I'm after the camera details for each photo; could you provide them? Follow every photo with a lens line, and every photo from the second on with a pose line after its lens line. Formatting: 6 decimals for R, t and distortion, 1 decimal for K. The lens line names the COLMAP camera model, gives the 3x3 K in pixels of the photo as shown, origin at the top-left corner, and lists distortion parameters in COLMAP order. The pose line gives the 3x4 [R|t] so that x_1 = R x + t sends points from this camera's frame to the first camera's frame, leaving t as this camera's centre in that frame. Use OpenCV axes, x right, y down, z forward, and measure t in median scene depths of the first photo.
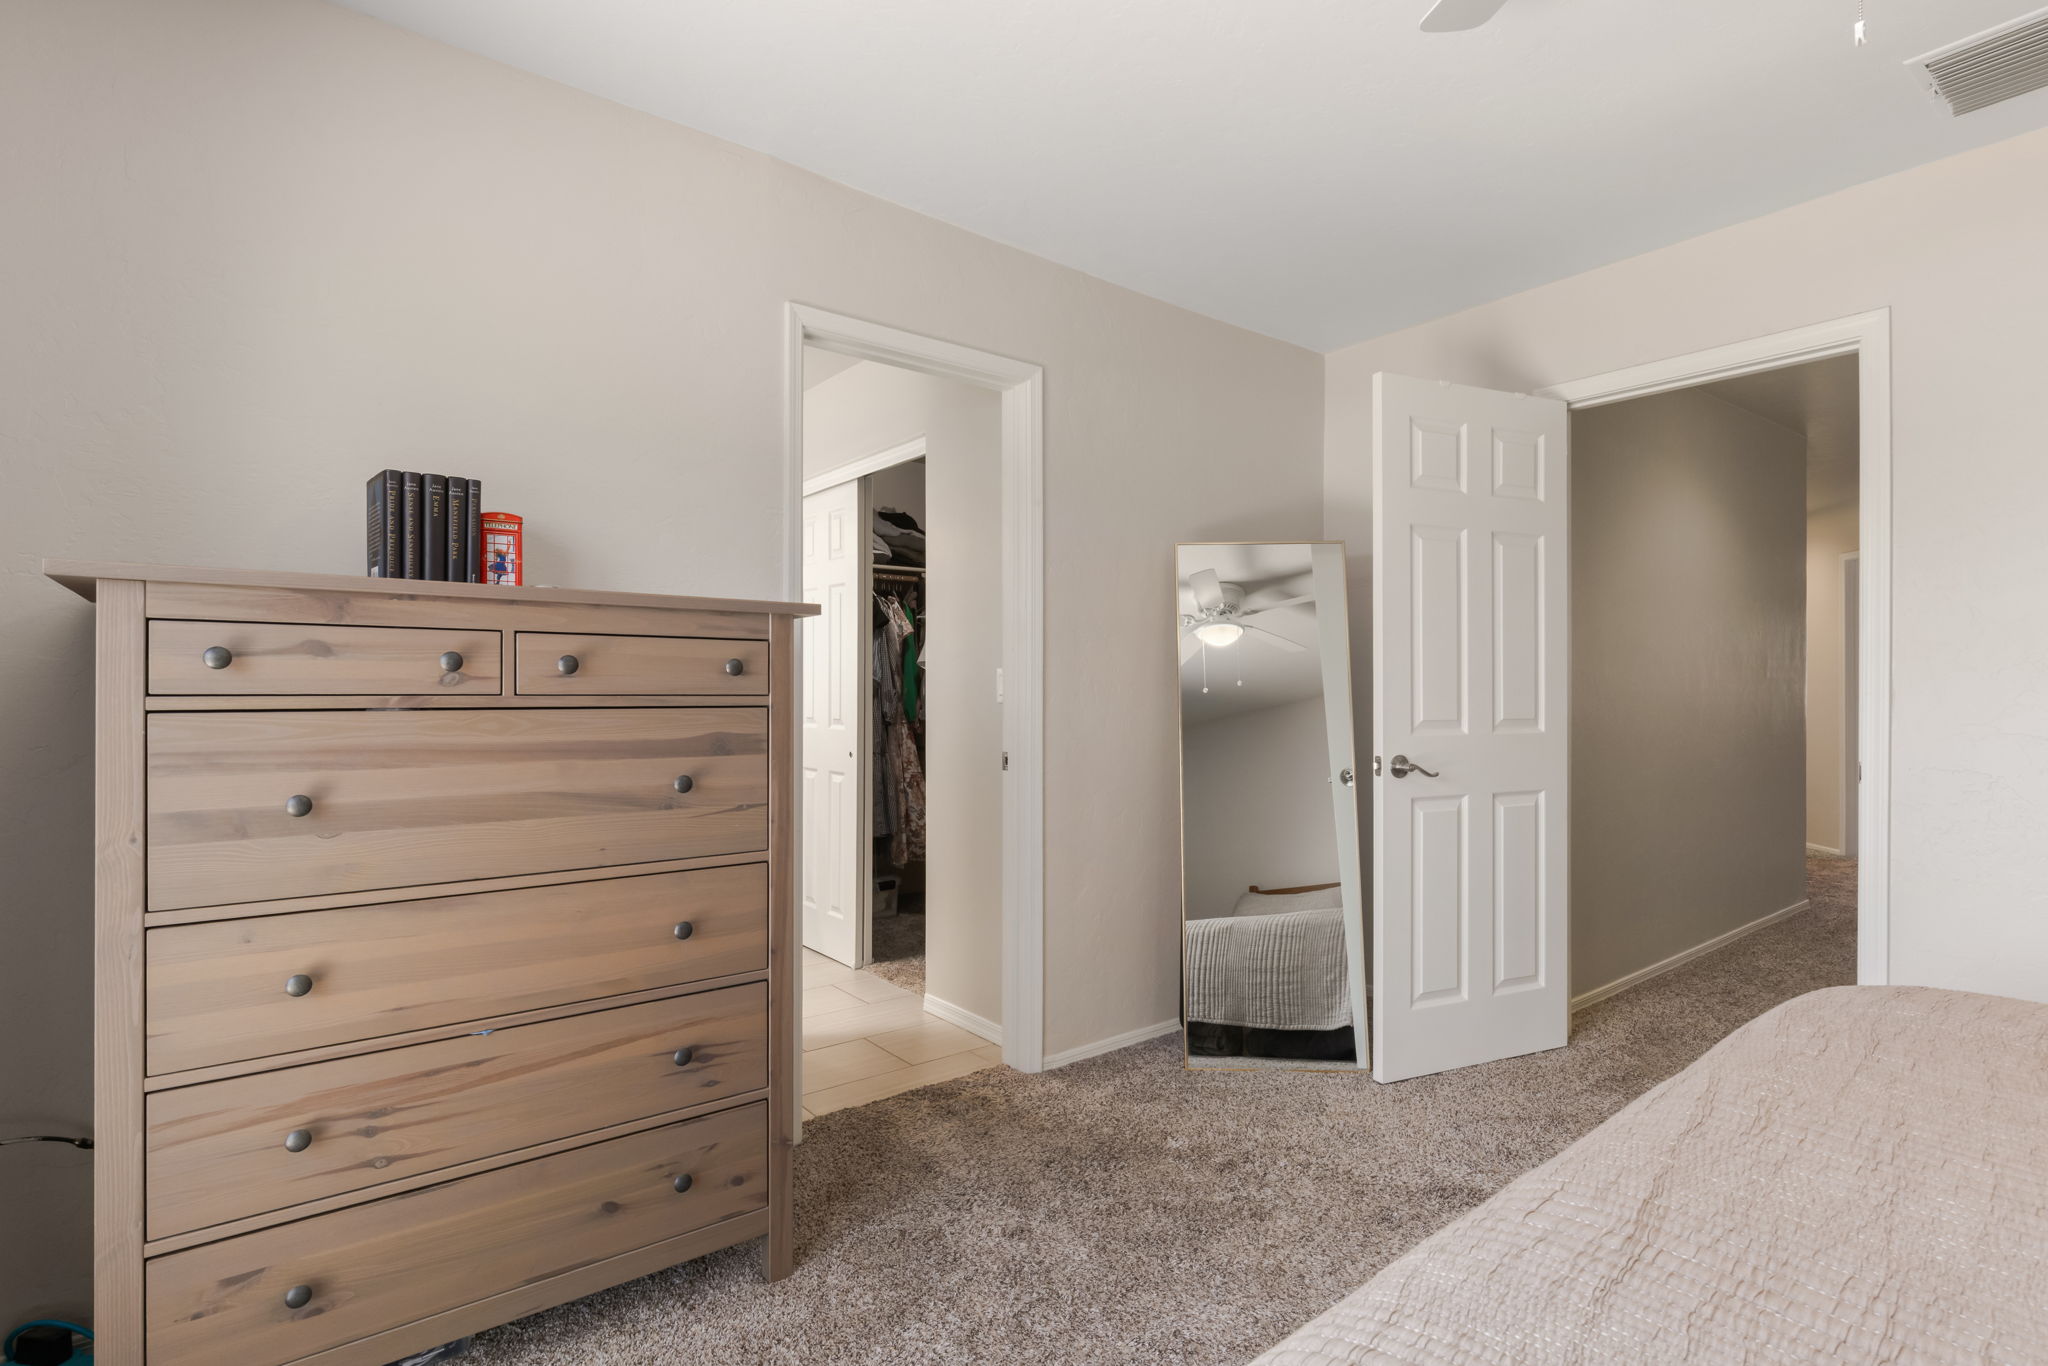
lens RADIAL K [[946.4, 0, 1023.6], [0, 946.4, 687.1], [0, 0, 1]] dist [-0.000535, -0.000902]
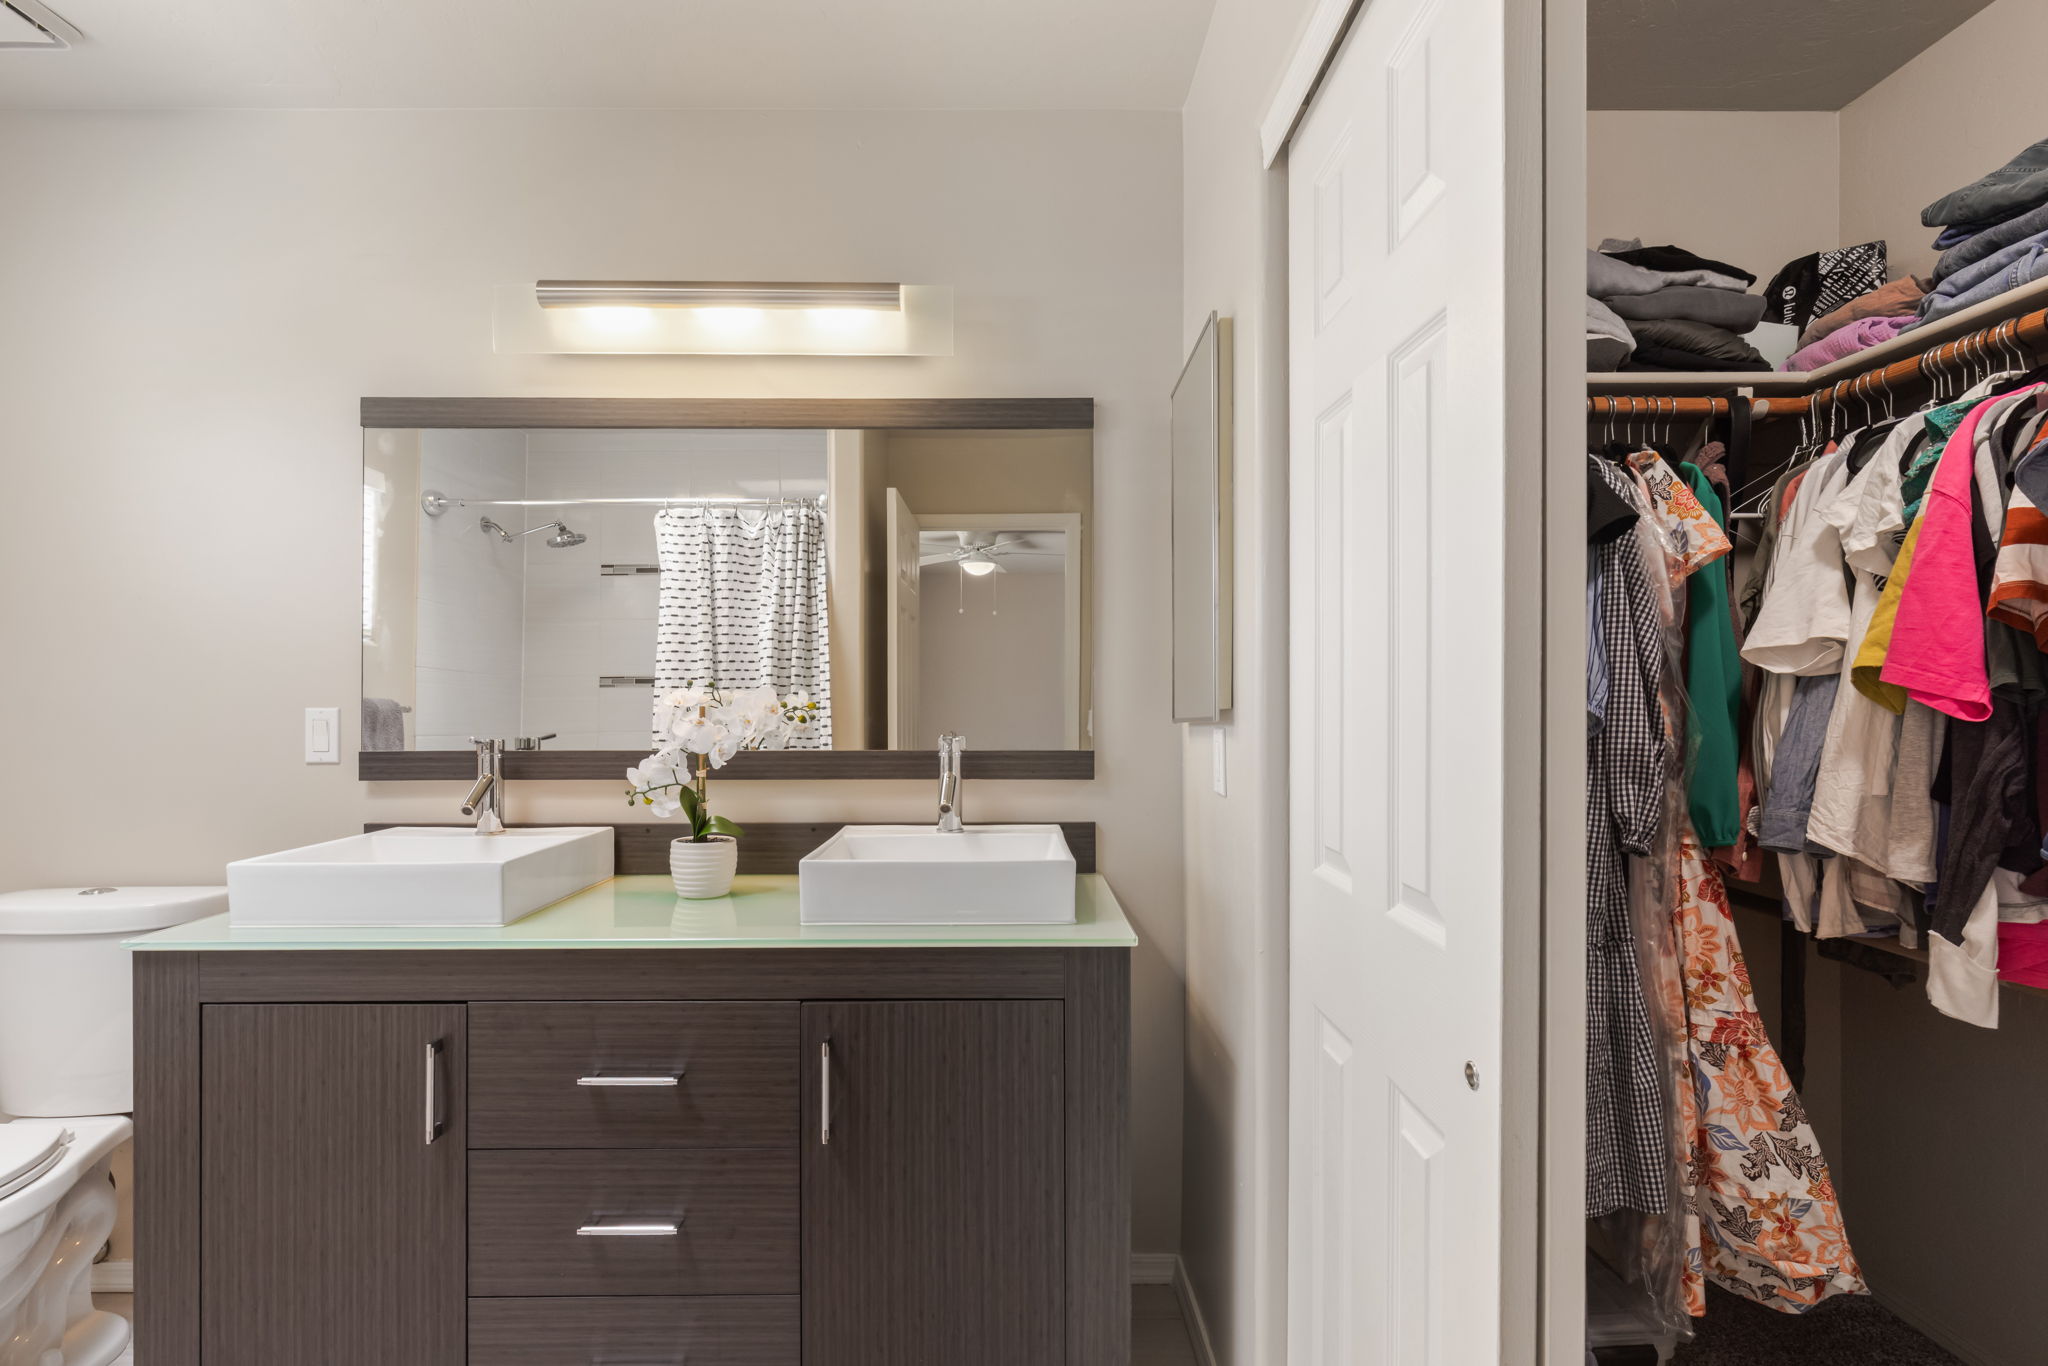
lens RADIAL K [[946.4, 0, 1033.2], [0, 946.4, 692.3], [0, 0, 1]] dist [-0.000535, -0.000902]
pose [[0.788604, 0.001566, -0.614899, -0.105902], [0.000463, 0.999995, 0.003139, -0.014238], [0.614901, -0.002760, 0.788600, 0.624975]]
